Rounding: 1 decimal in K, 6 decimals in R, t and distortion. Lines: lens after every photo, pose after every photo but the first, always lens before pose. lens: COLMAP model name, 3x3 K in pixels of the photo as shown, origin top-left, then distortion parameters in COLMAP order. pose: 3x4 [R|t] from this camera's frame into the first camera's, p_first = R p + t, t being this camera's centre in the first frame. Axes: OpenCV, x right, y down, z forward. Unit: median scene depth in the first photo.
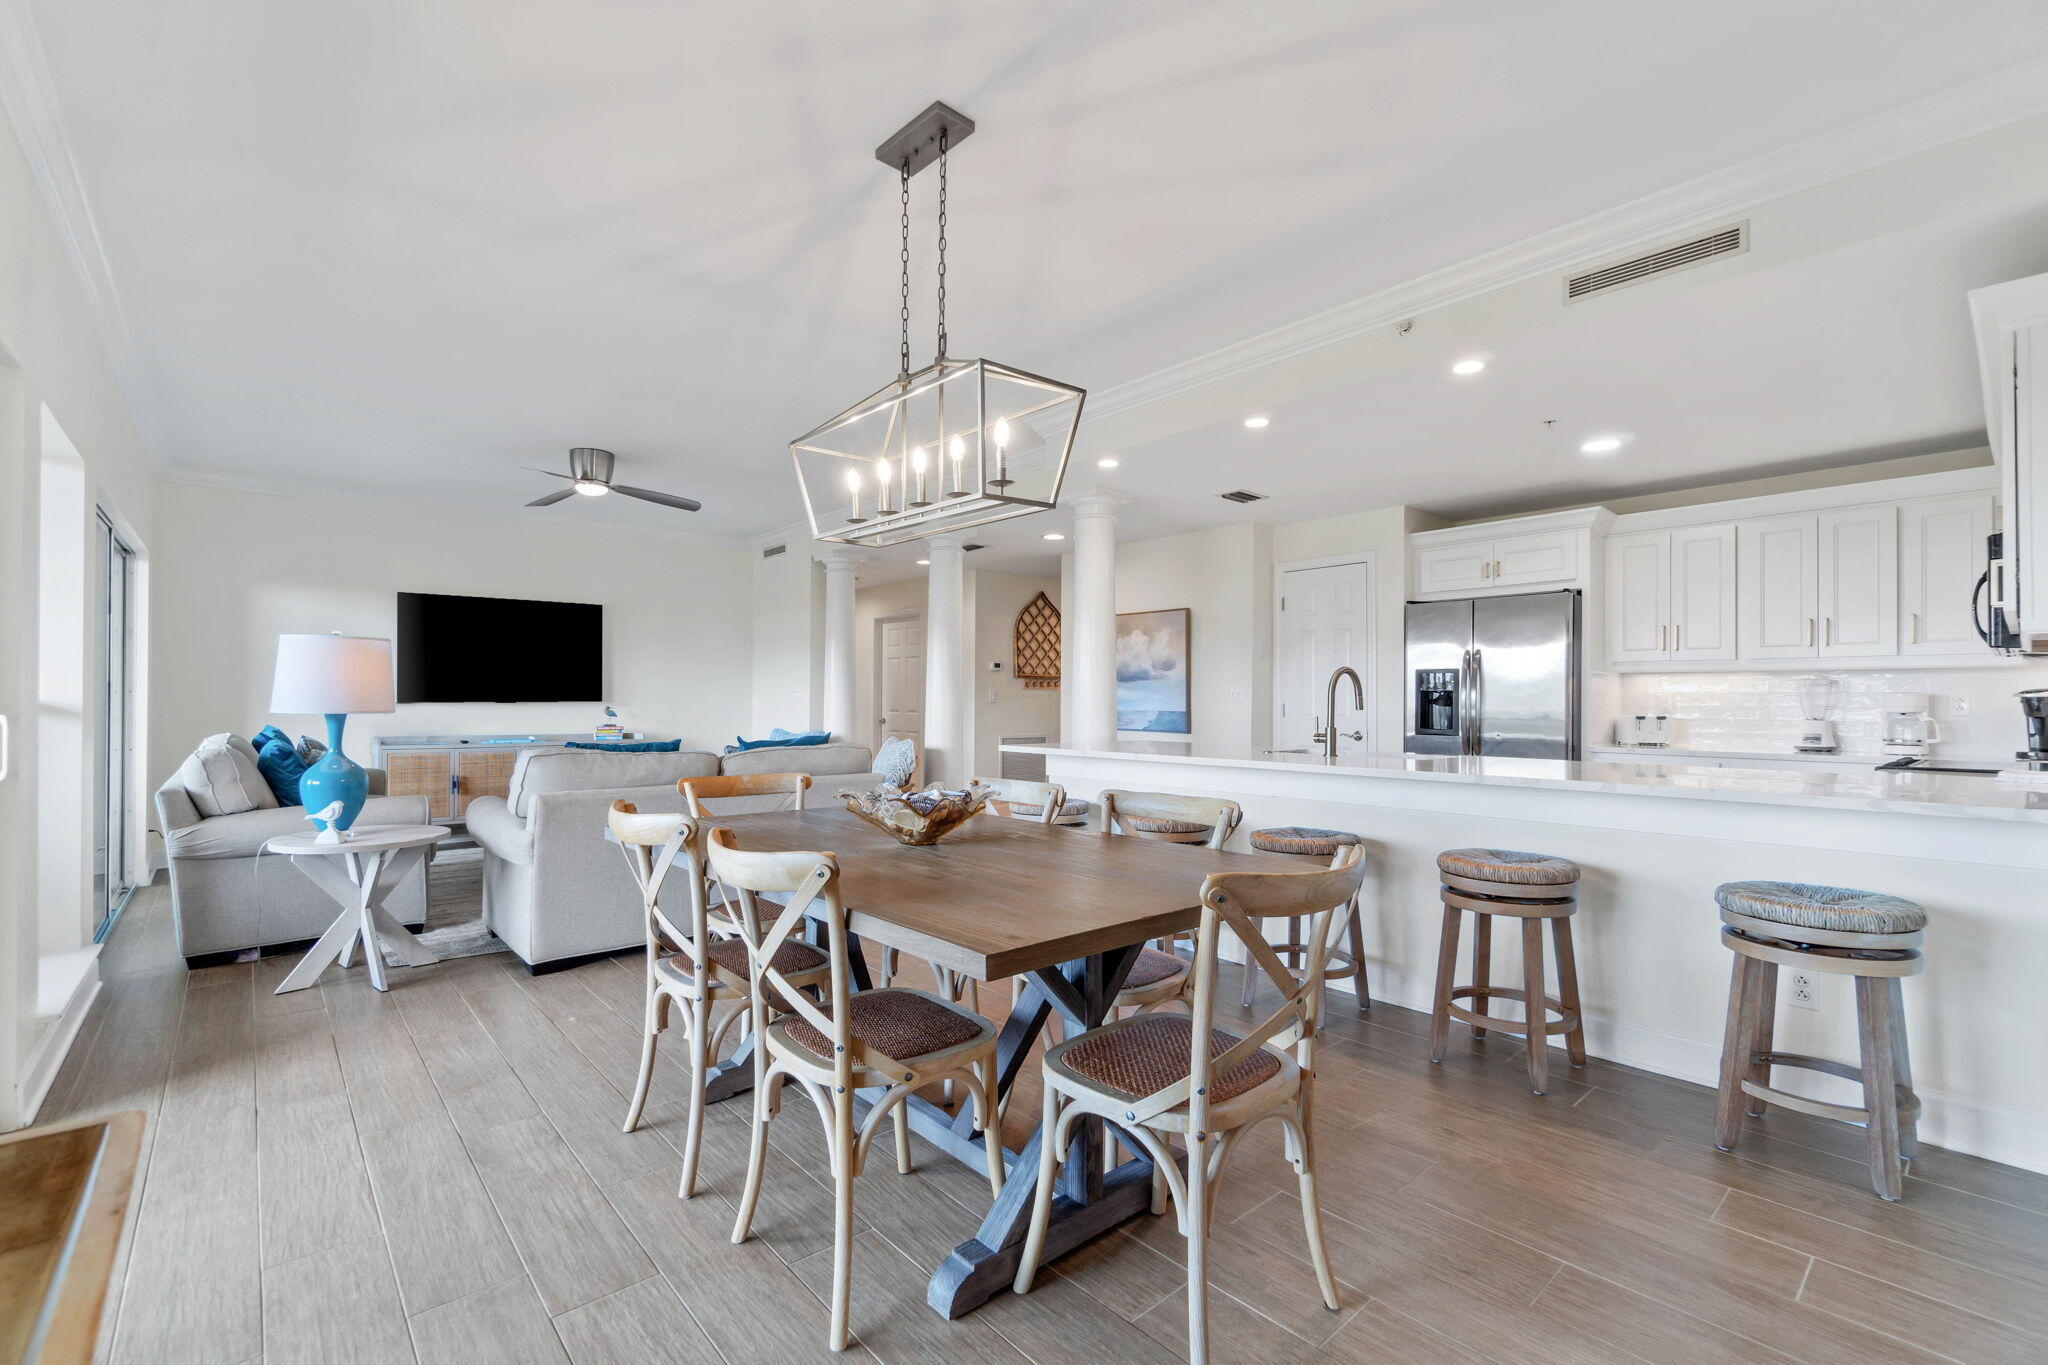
lens RADIAL K [[897.4, 0, 1025.1], [0, 897.4, 694.7], [0, 0, 1]] dist [-0.002318, 0.000202]
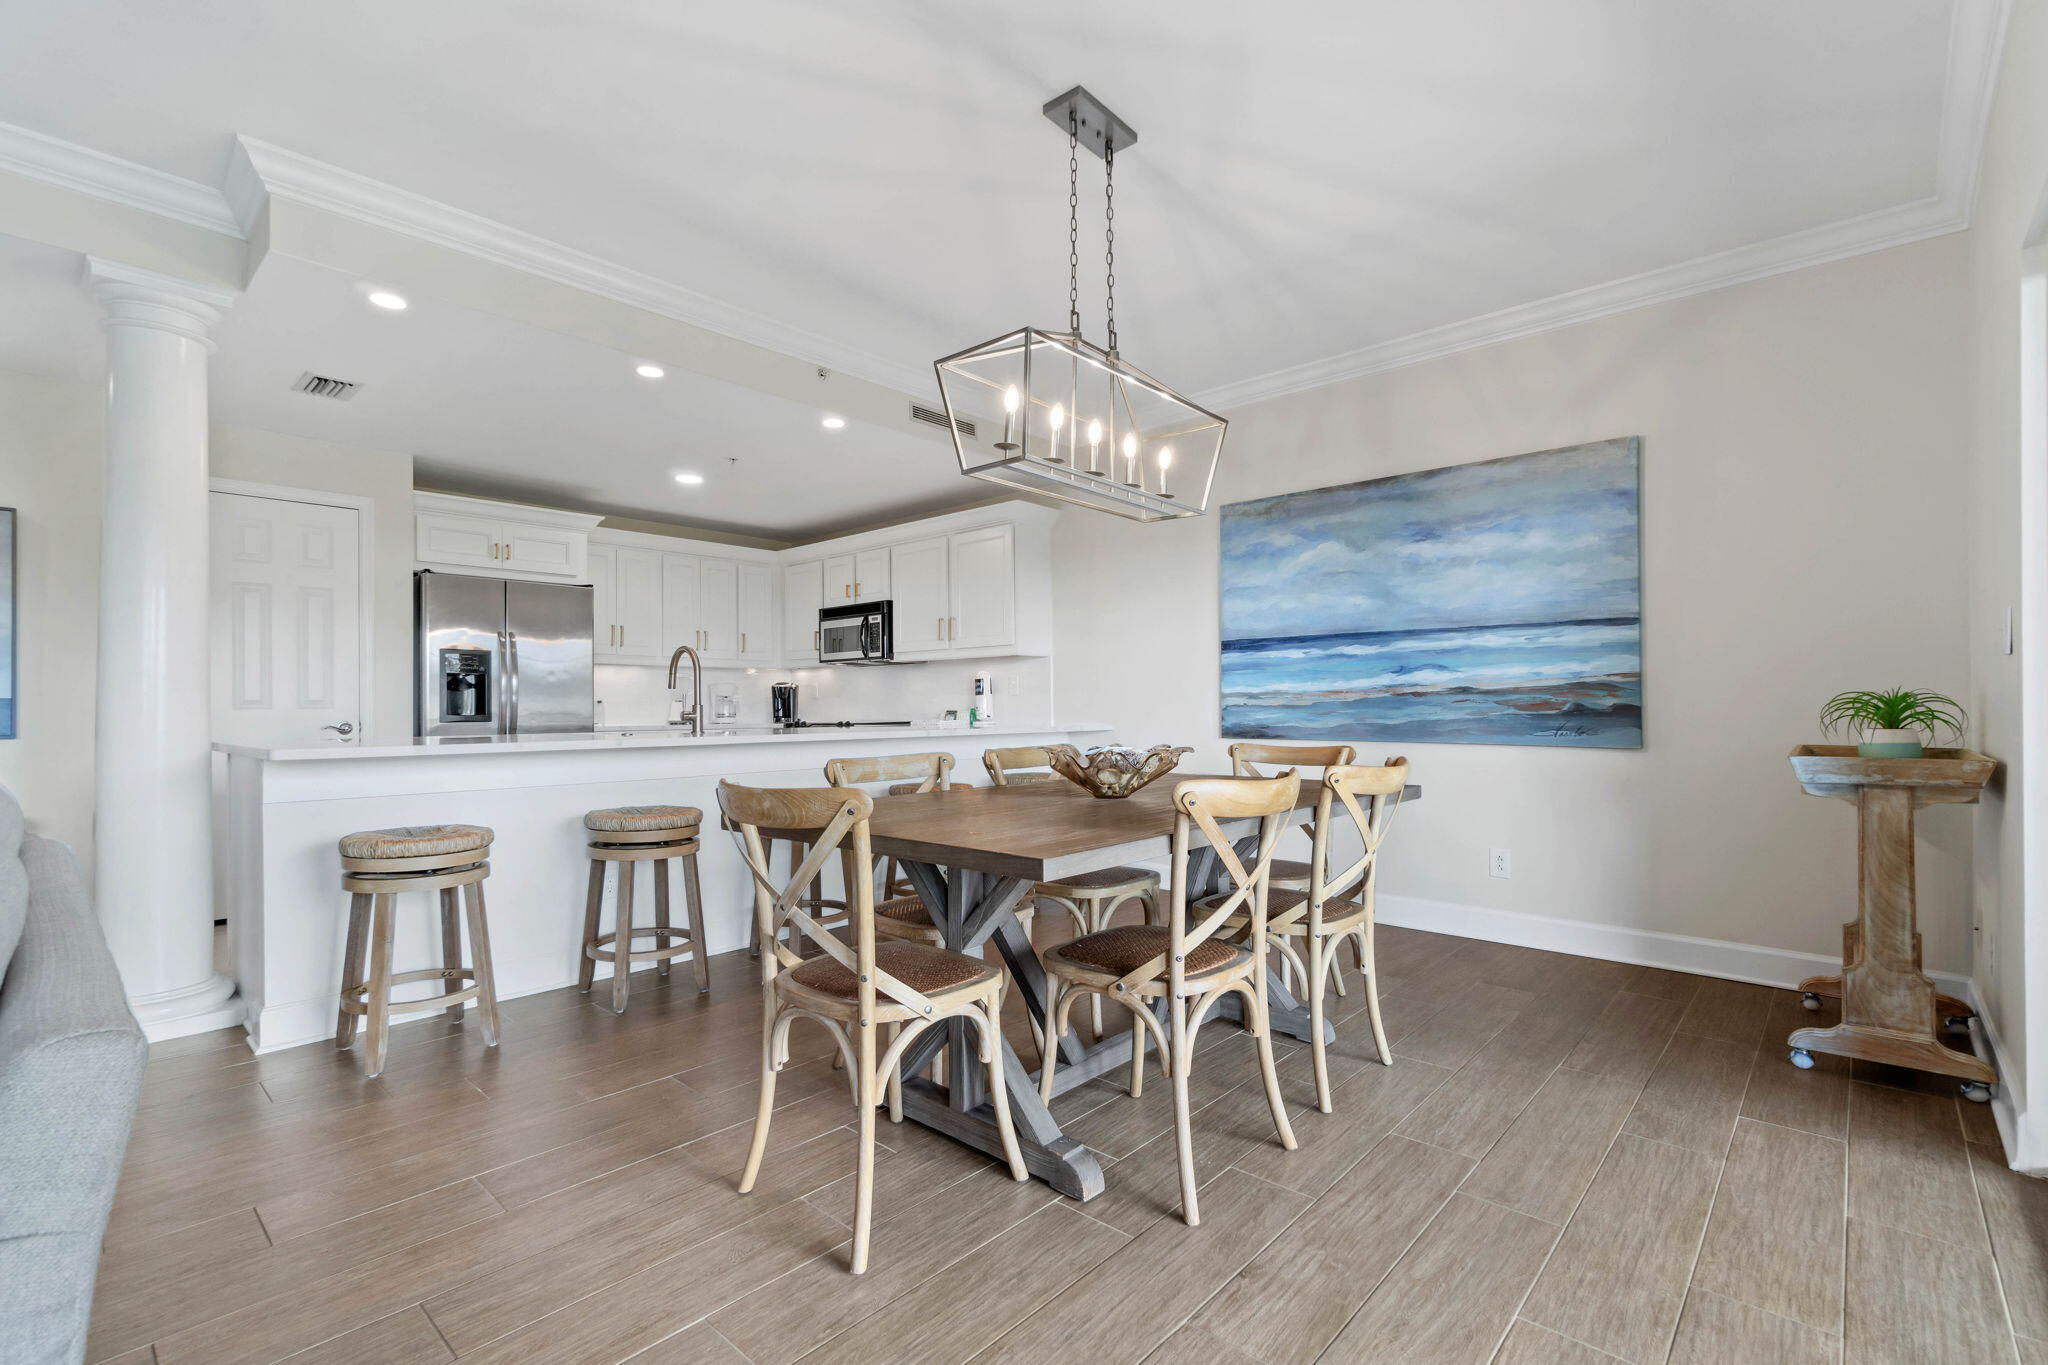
lens RADIAL K [[897.4, 0, 1024.8], [0, 897.4, 697.2], [0, 0, 1]] dist [-0.002318, 0.000202]
pose [[-0.105118, 0.007257, 0.994433, -1.139378], [-0.004584, 0.999959, -0.007782, 0.055552], [-0.994449, -0.005377, -0.105081, 1.186562]]
